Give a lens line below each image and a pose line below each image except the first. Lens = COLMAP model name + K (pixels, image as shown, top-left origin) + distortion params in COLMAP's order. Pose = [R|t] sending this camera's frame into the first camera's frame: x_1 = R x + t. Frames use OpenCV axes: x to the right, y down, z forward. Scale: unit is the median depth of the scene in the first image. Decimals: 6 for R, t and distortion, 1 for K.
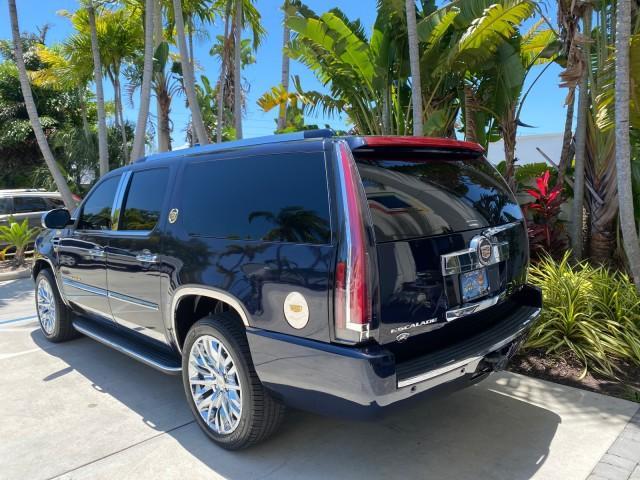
lens RADIAL K [[473.4, 0, 320.0], [0, 473.4, 240.0], [0, 0, 1]] dist [0.000152, 0.001473]
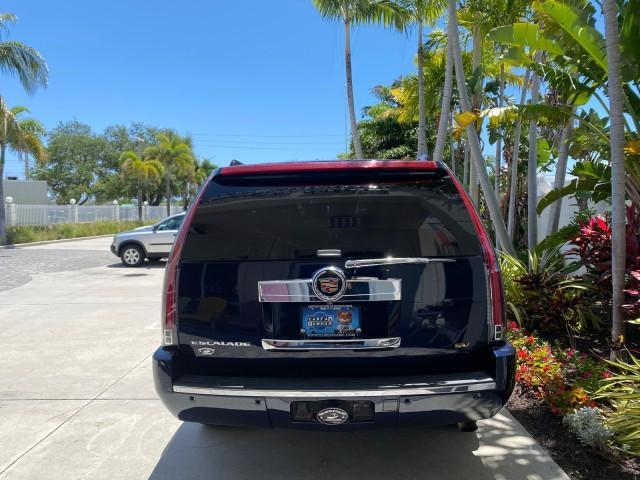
lens RADIAL K [[473.4, 0, 320.0], [0, 473.4, 240.0], [0, 0, 1]] dist [0.000152, 0.001473]
pose [[0.696317, 0.047998, -0.716127, 0.726742], [-0.073635, 0.997274, -0.004757, -0.040265], [0.713947, 0.056045, 0.697954, 0.269904]]
